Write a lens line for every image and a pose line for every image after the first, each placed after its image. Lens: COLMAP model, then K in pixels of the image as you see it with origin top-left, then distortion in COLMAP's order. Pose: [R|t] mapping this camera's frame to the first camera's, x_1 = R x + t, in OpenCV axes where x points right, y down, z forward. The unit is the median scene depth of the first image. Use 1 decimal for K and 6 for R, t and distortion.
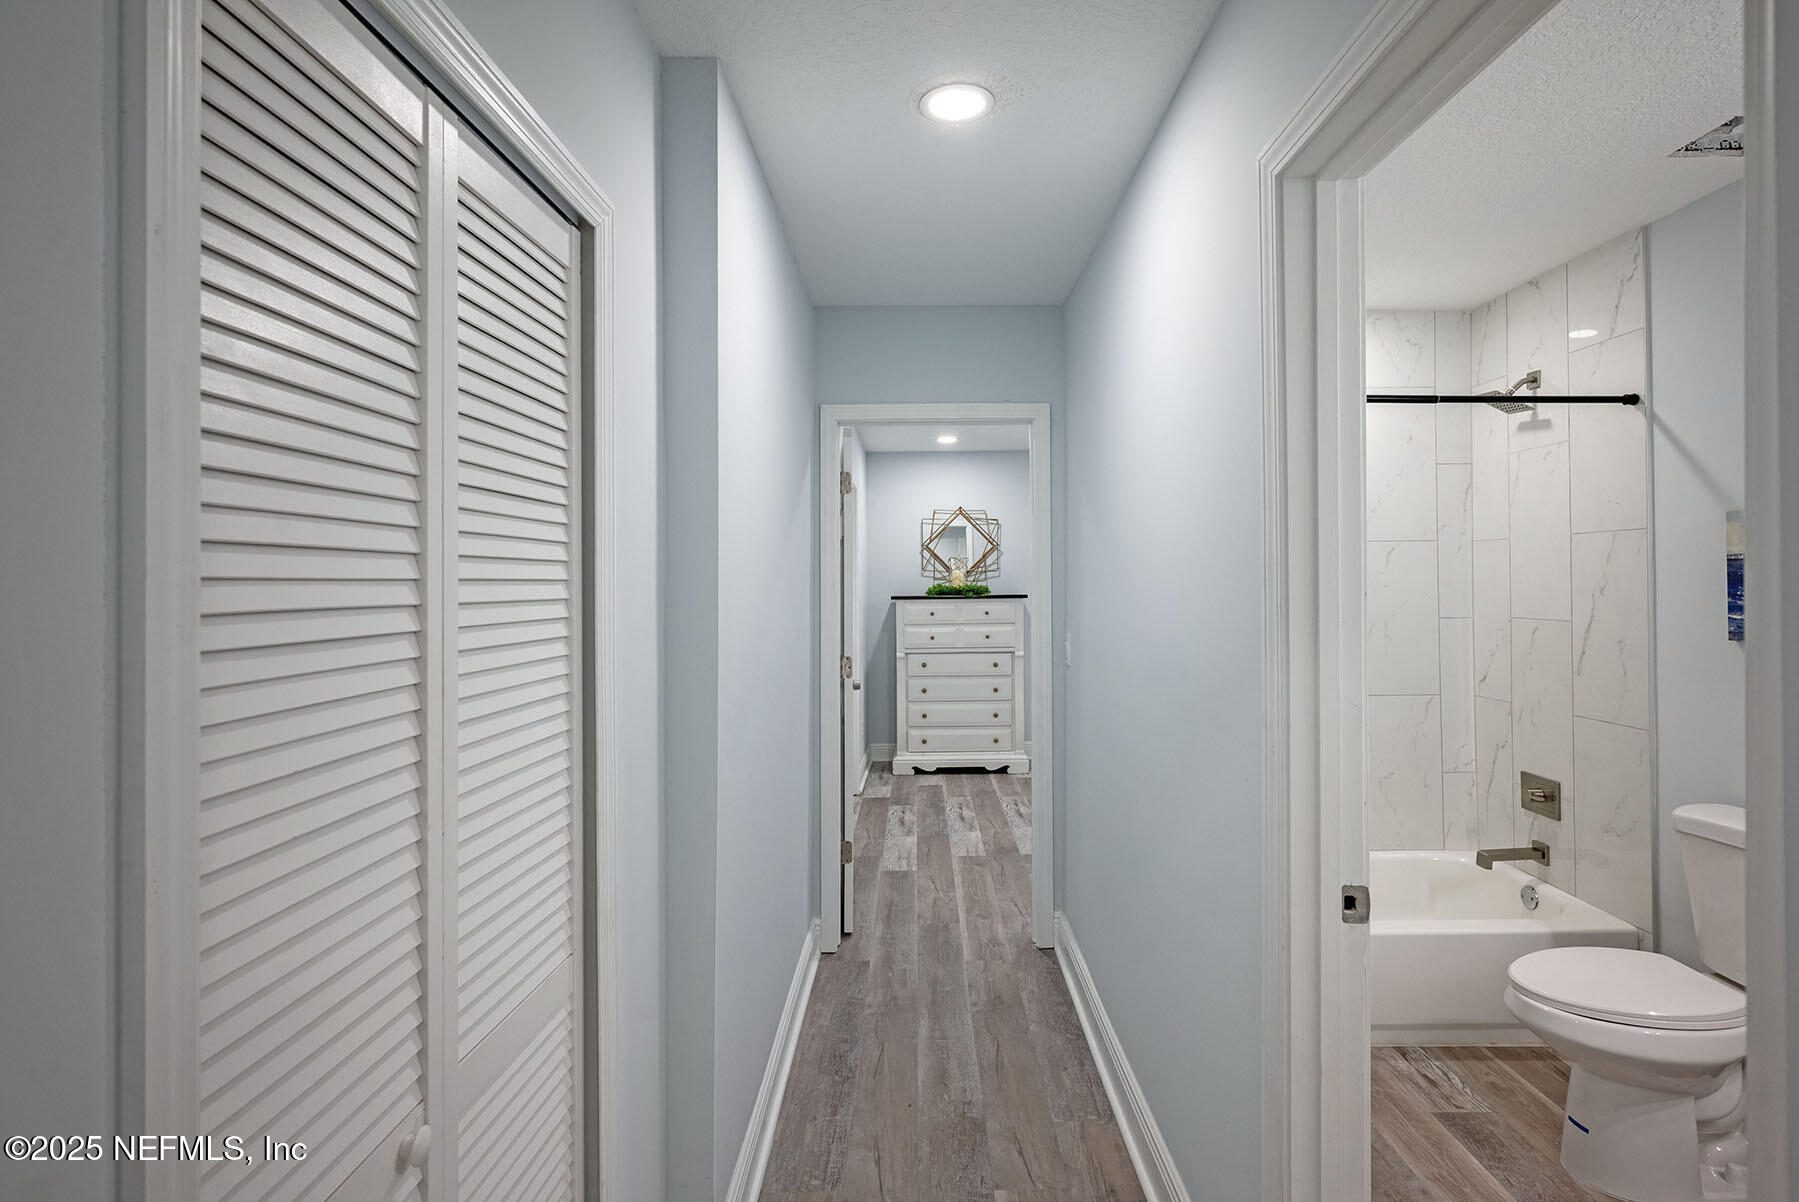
lens RADIAL K [[878.6, 0, 902.1], [0, 878.6, 575.3], [0, 0, 1]] dist [-0.000991, 0.000088]
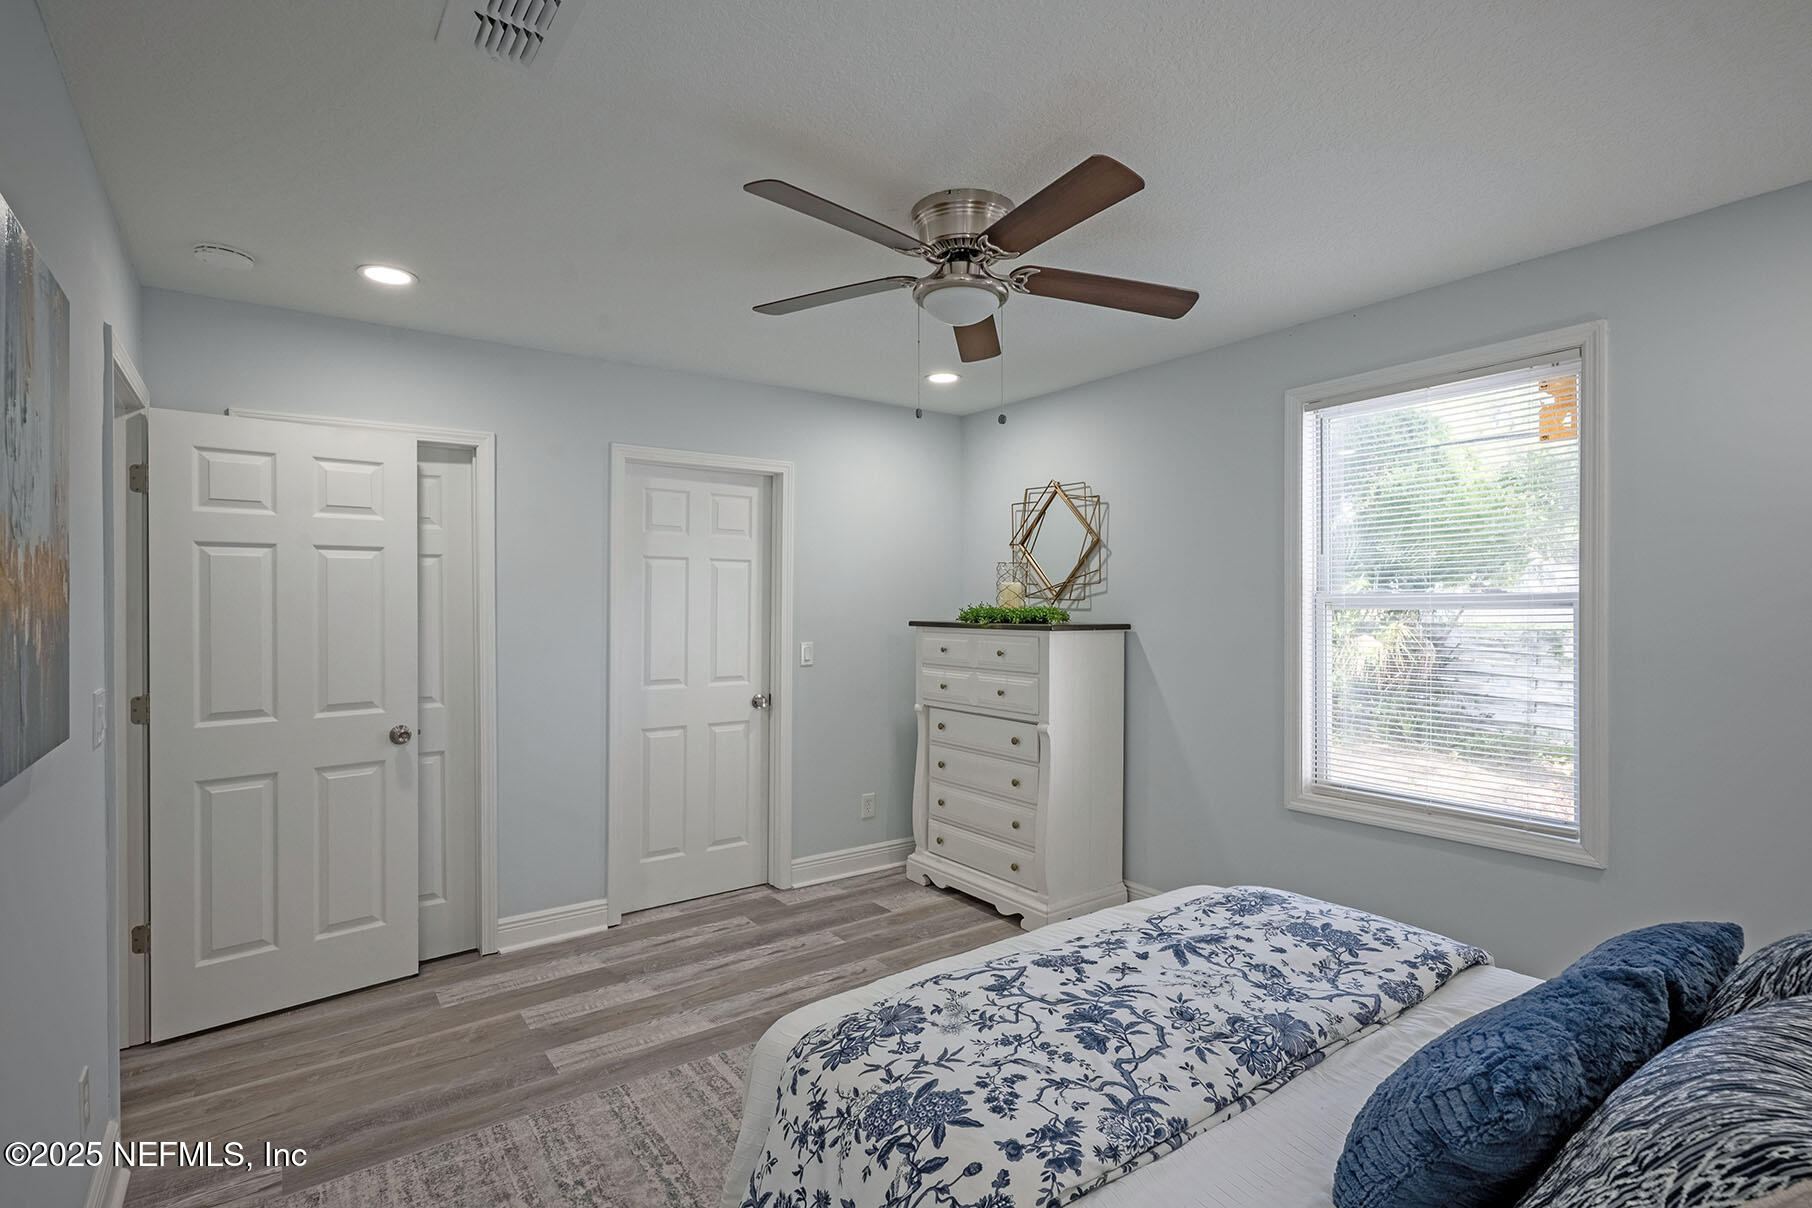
lens RADIAL K [[879.6, 0, 928.8], [0, 879.6, 602.1], [0, 0, 1]] dist [-0.002954, 0.000696]
pose [[0.613967, 0.013494, -0.789216, 0.541275], [-0.001340, 0.999870, 0.016053, -0.002149], [0.789330, -0.008799, 0.613906, 0.586225]]
